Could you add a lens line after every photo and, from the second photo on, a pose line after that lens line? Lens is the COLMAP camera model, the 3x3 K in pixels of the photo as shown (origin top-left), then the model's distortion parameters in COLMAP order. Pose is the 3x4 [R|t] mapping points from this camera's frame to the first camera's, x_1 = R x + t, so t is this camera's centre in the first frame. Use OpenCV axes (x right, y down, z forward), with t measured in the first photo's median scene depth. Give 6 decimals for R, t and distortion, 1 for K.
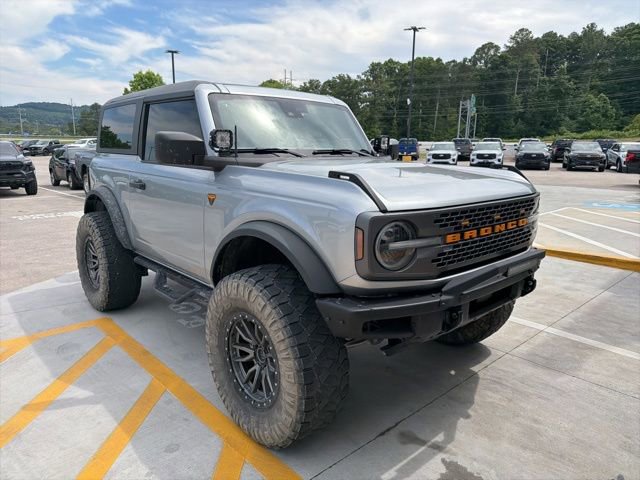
lens RADIAL K [[451.6, 0, 322.0], [0, 451.6, 238.2], [0, 0, 1]] dist [0.015377, -0.022669]
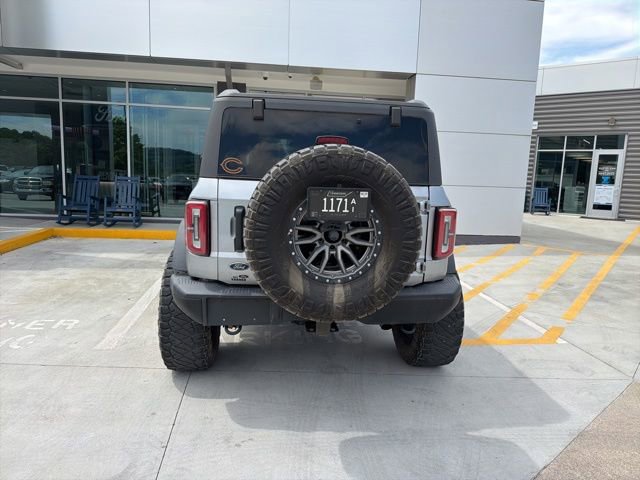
lens RADIAL K [[451.5, 0, 321.2], [0, 451.5, 237.4], [0, 0, 1]] dist [0.048585, -0.065710]
pose [[-0.808782, -0.130016, 0.573556, -0.849429], [0.073944, 0.945036, 0.318494, -0.386955], [-0.583441, 0.300004, -0.754715, 1.842325]]
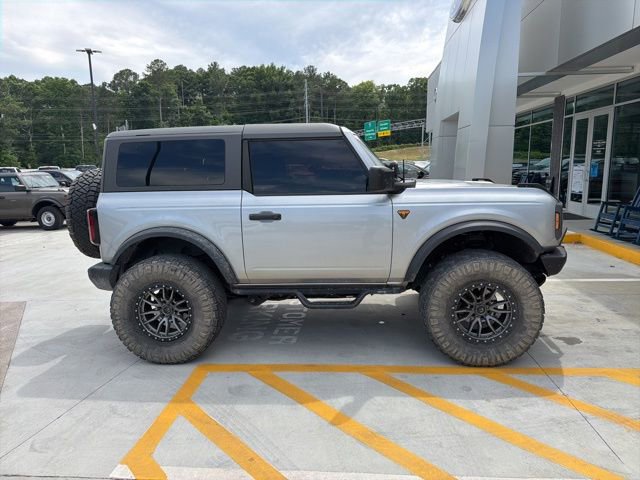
lens RADIAL K [[447.4, 0, 322.1], [0, 447.4, 240.9], [0, 0, 1]] dist [0.044424, -0.056164]
pose [[0.737186, -0.141824, 0.660638, -0.884065], [0.172211, 0.984872, 0.019265, -0.051946], [-0.653376, 0.099568, 0.750458, 0.118167]]
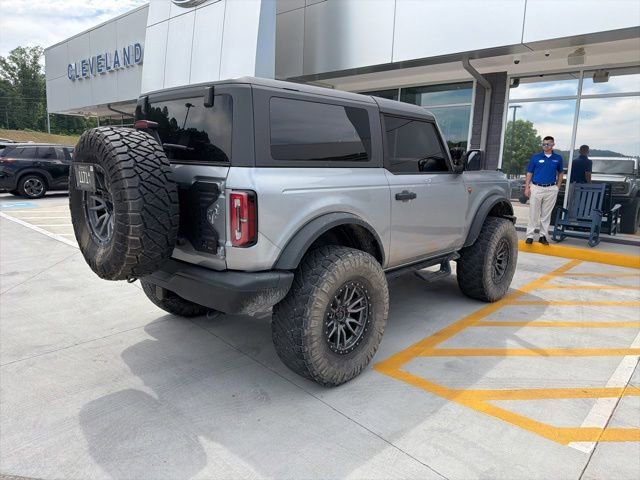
lens RADIAL K [[449.5, 0, 321.7], [0, 449.5, 237.9], [0, 0, 1]] dist [0.037645, -0.049652]
pose [[-0.080974, -0.184653, 0.979462, -1.240222], [0.177196, 0.964368, 0.196457, -0.229084], [-0.980839, 0.189464, -0.045369, 1.103268]]
